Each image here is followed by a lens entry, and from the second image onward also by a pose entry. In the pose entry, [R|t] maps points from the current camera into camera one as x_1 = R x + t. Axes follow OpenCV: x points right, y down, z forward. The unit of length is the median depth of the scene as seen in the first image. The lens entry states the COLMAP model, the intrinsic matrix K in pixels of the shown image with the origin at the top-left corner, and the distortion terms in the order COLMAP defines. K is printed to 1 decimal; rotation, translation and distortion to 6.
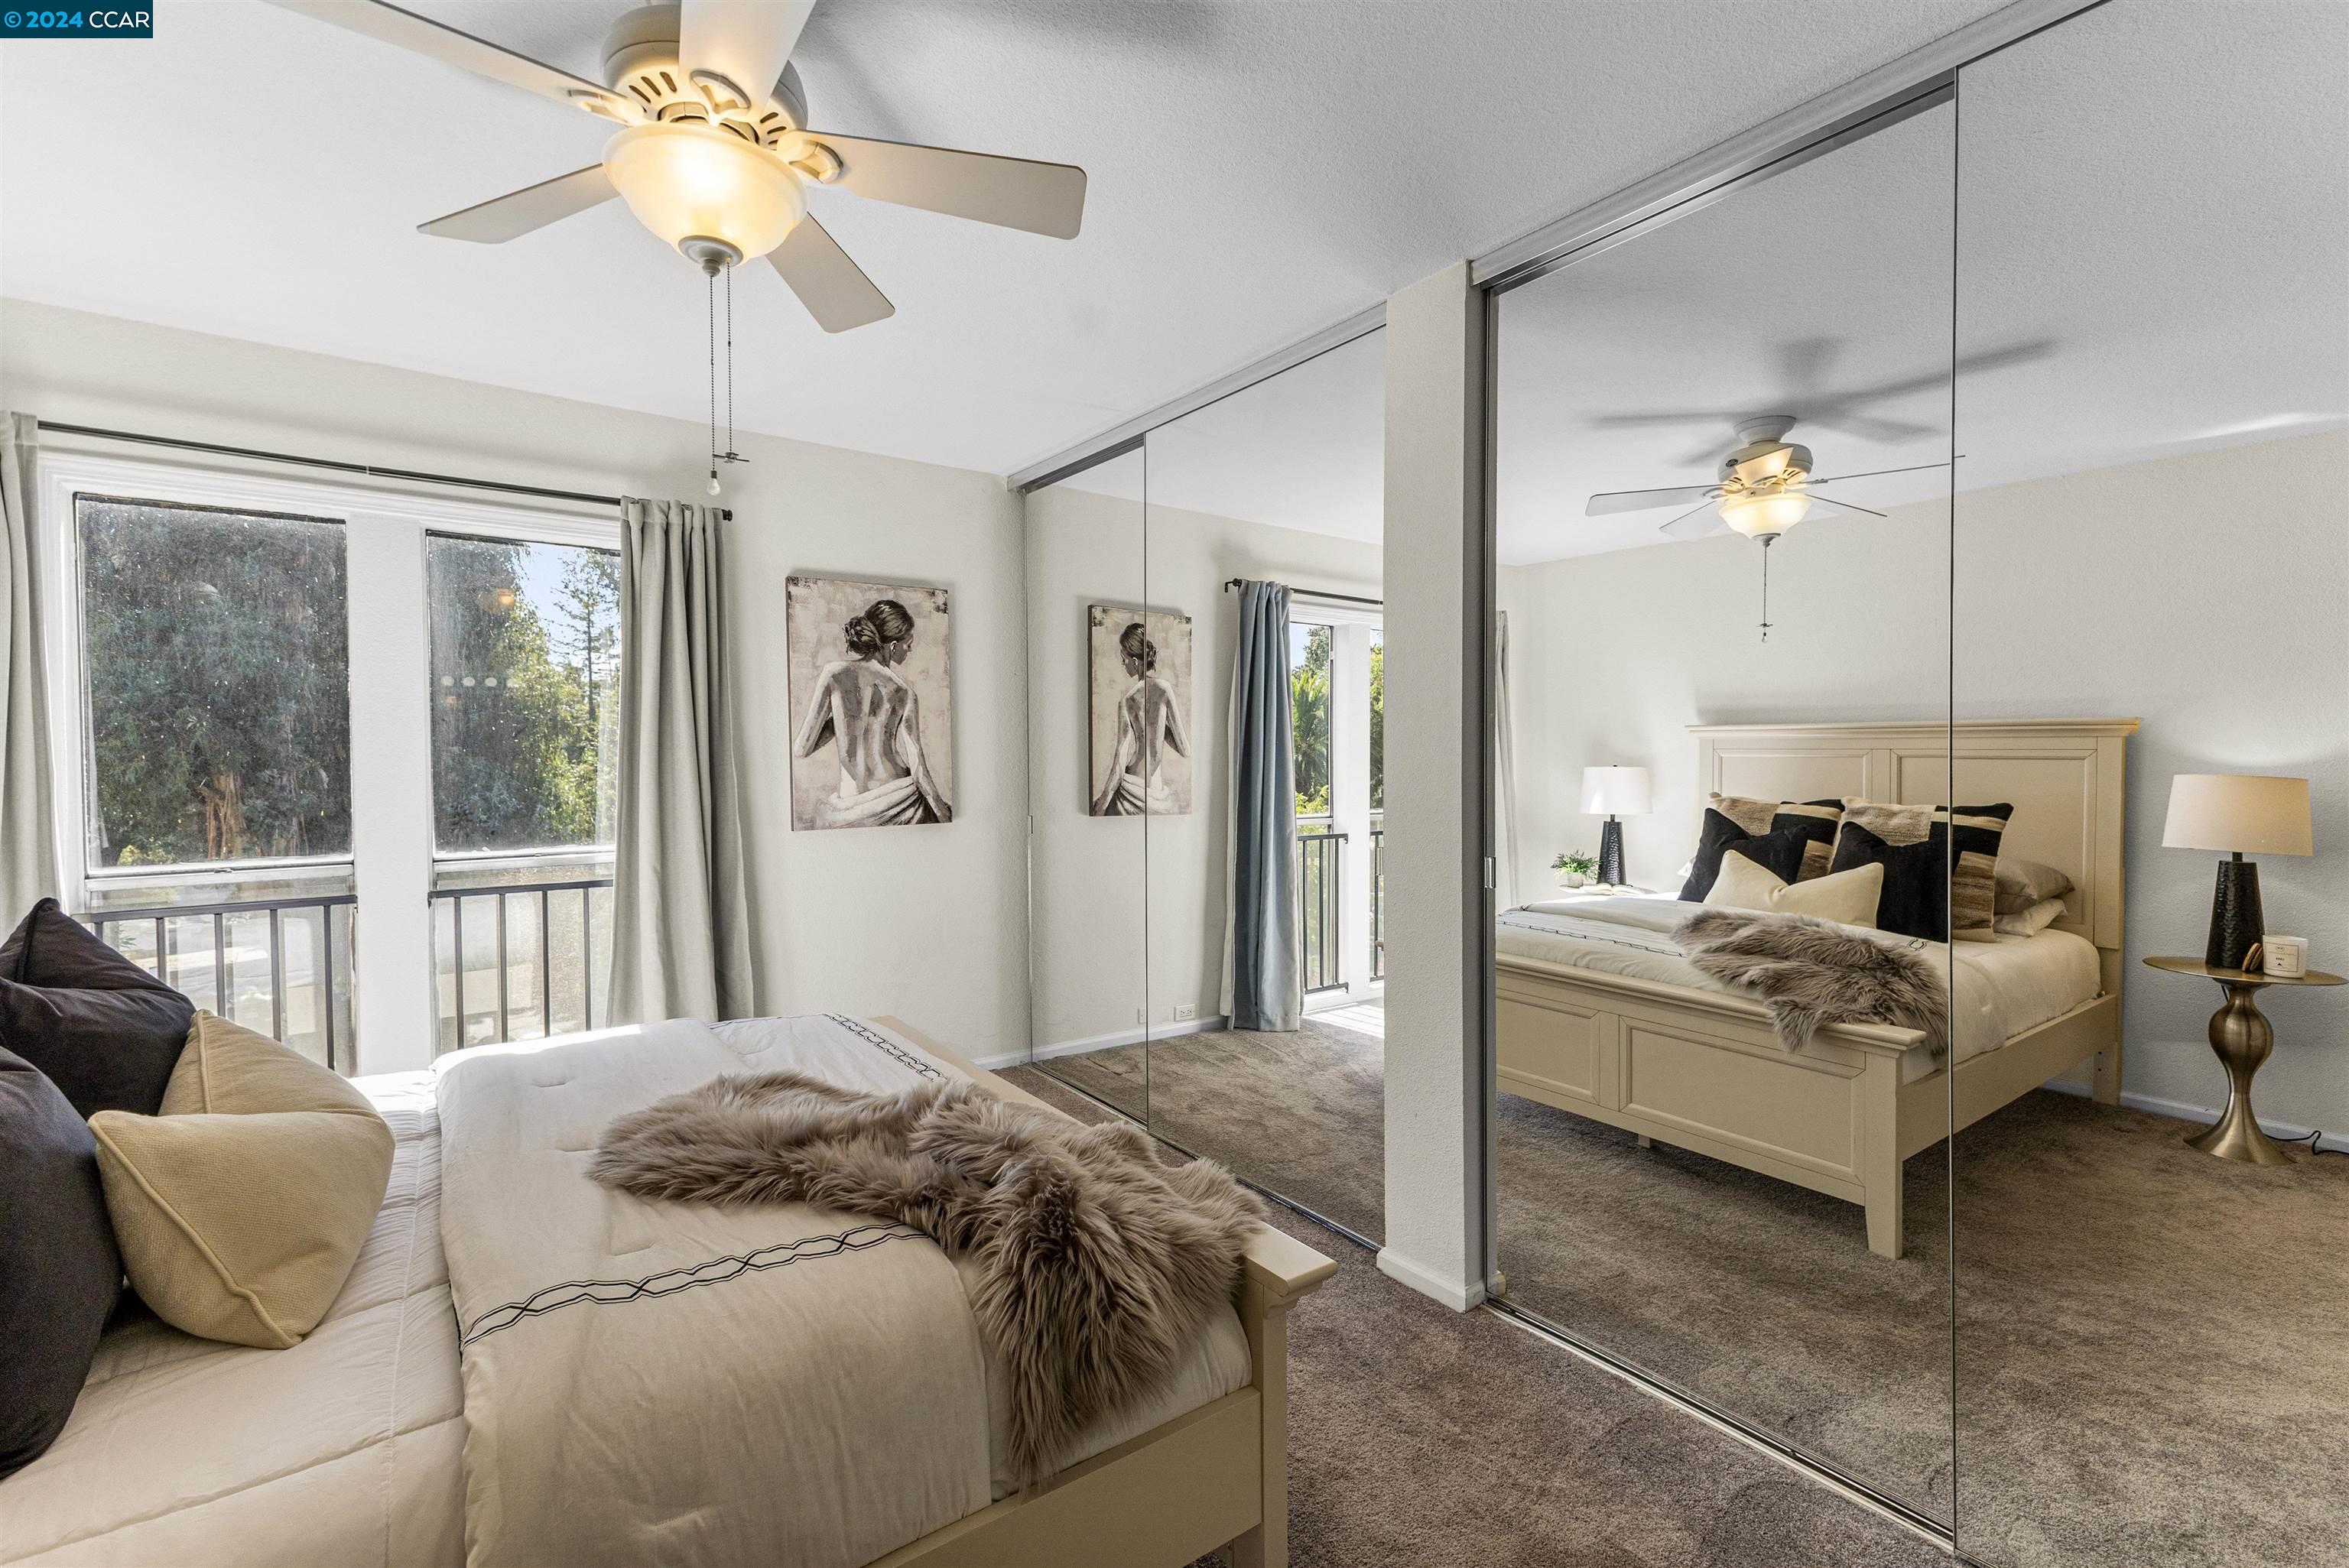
lens RADIAL K [[1036.3, 0, 1174.5], [0, 1036.3, 784.0], [0, 0, 1]] dist [0.015097, -0.000321]
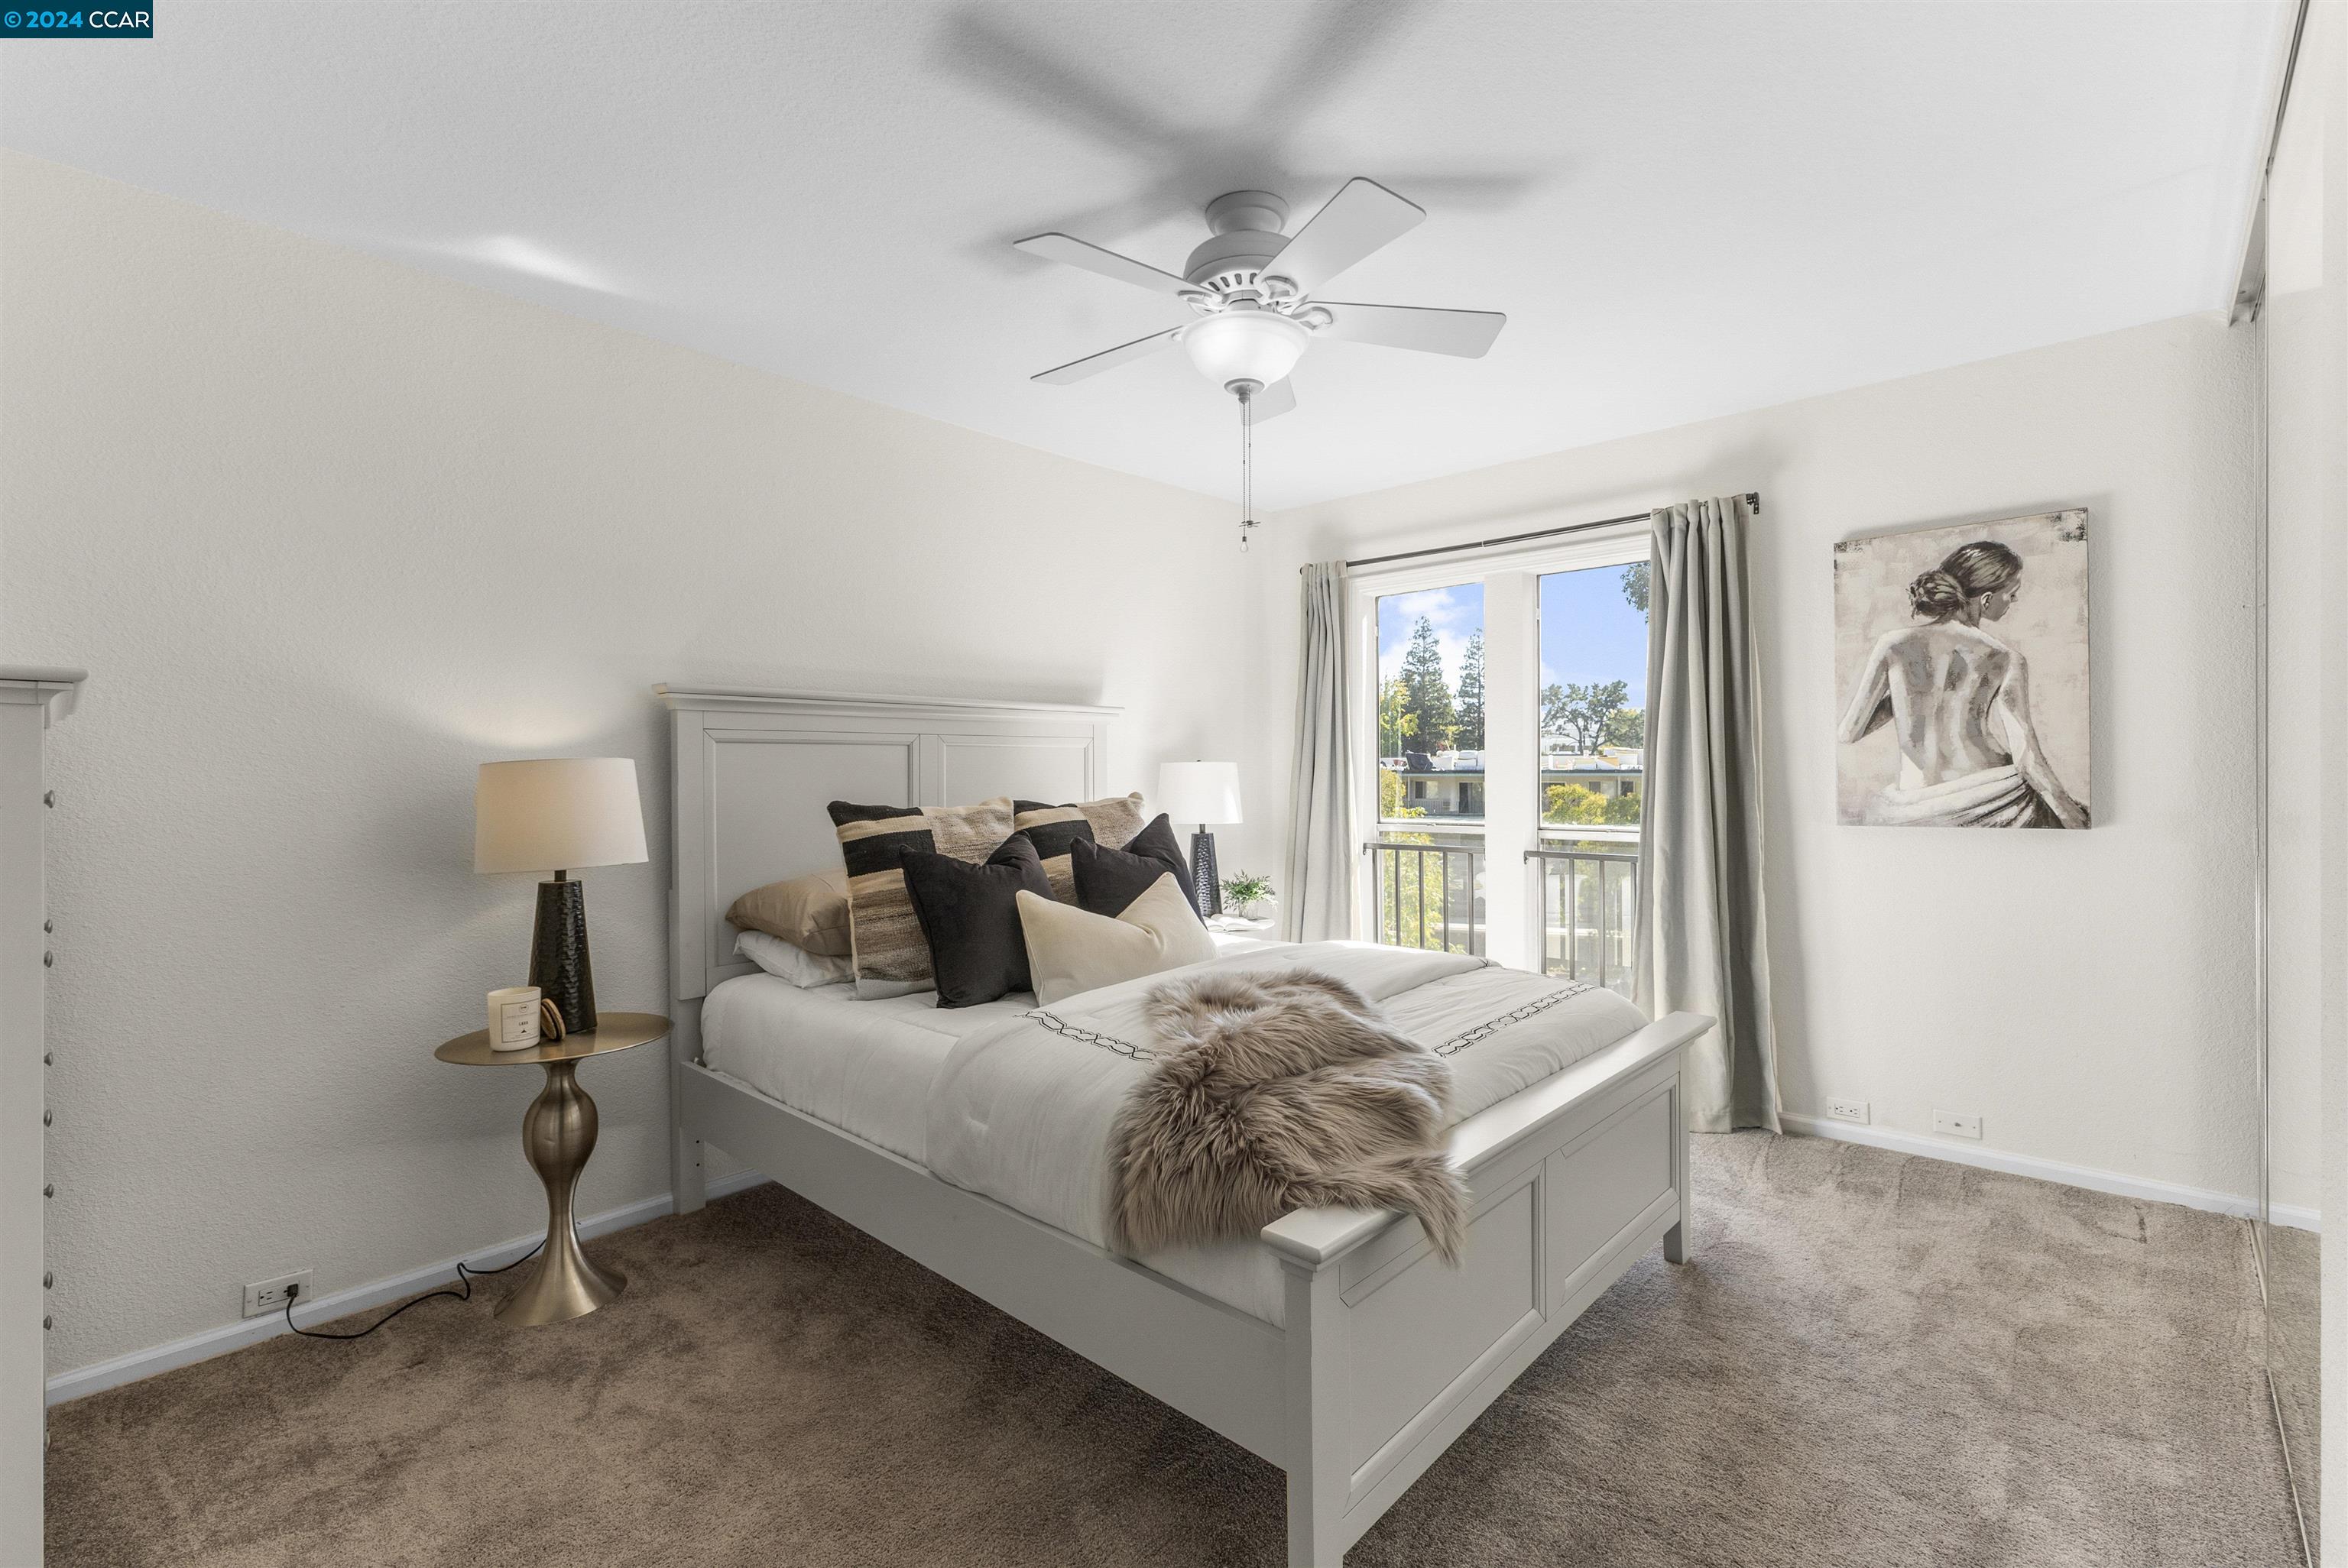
lens RADIAL K [[1022.9, 0, 1176.7], [0, 1022.9, 772.6], [0, 0, 1]] dist [0.000094, 0.000093]
pose [[0.188832, 0.001820, -0.982008, 0.380510], [-0.022165, 0.999751, -0.002409, 0.014111], [0.981759, 0.022221, 0.188825, 0.260679]]
